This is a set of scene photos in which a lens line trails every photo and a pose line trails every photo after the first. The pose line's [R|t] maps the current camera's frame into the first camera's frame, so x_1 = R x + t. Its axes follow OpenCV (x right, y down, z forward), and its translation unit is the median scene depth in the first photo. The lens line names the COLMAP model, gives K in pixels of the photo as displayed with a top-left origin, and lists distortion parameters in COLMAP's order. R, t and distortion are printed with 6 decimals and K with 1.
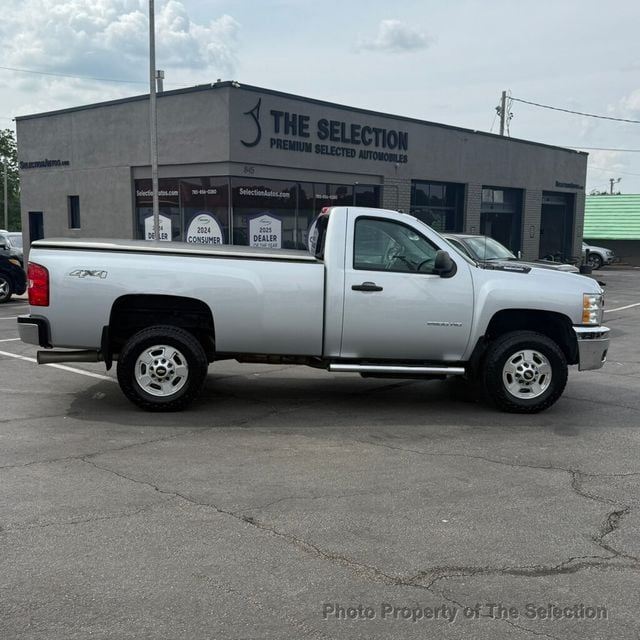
lens RADIAL K [[748.3, 0, 339.2], [0, 748.3, 334.6], [0, 0, 1]] dist [0.062627, 0.000000]
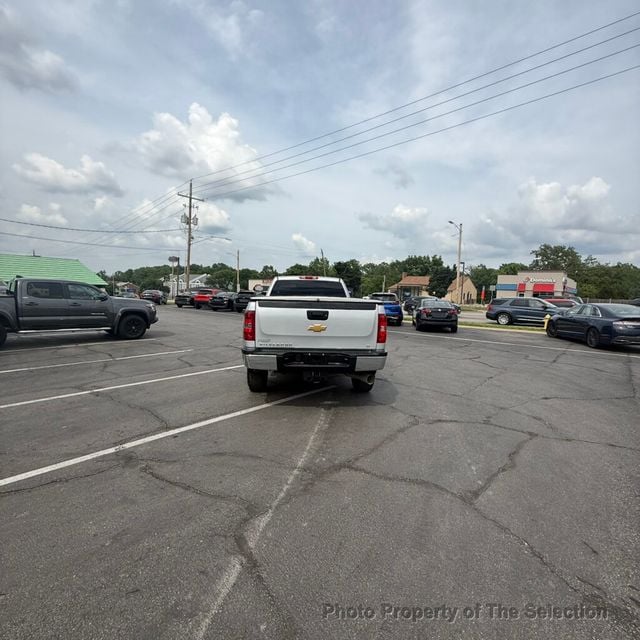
lens RADIAL K [[341.2, 0, 318.9], [0, 341.2, 310.1], [0, 0, 1]] dist [-0.005560, 0.002204]
pose [[0.013516, -0.072335, 0.997289, -1.059666], [0.102192, 0.992257, 0.070586, -0.160905], [-0.994673, 0.100961, 0.020803, 1.088187]]
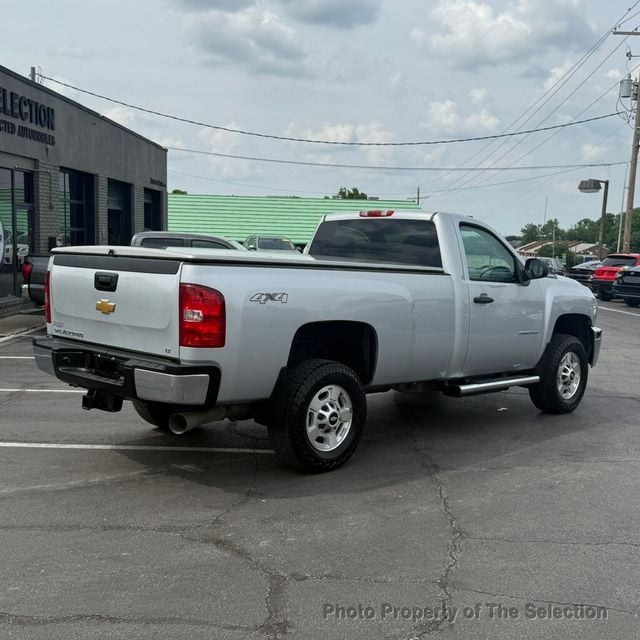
lens RADIAL K [[816.9, 0, 328.0], [0, 816.9, 317.4], [0, 0, 1]] dist [0.092000, 0.000000]
pose [[0.758770, -0.056446, 0.648908, -0.779053], [0.074064, 0.997254, 0.000144, -0.055767], [-0.647134, 0.047951, 0.760867, 0.351708]]
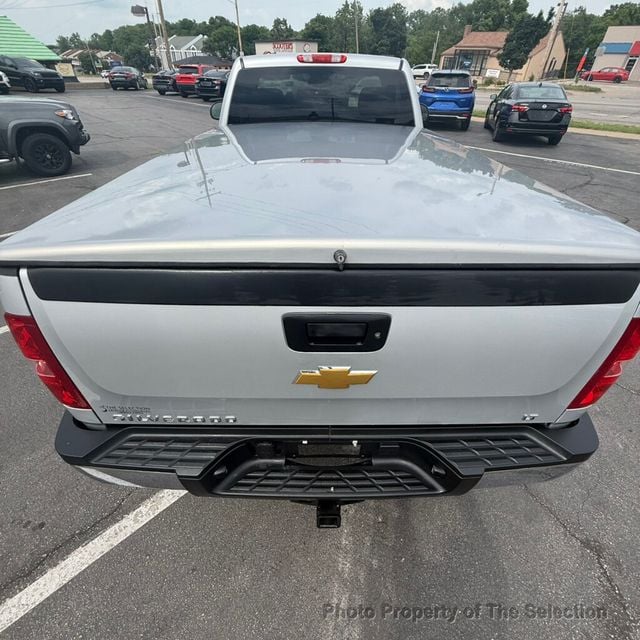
lens RADIAL K [[341.2, 0, 321.6], [0, 341.2, 315.7], [0, 0, 1]] dist [-0.005560, 0.002204]
pose [[0.074295, -0.614905, 0.785094, -0.518954], [0.121144, 0.787004, 0.604937, -0.192738], [-0.989851, 0.050166, 0.132963, 1.092160]]
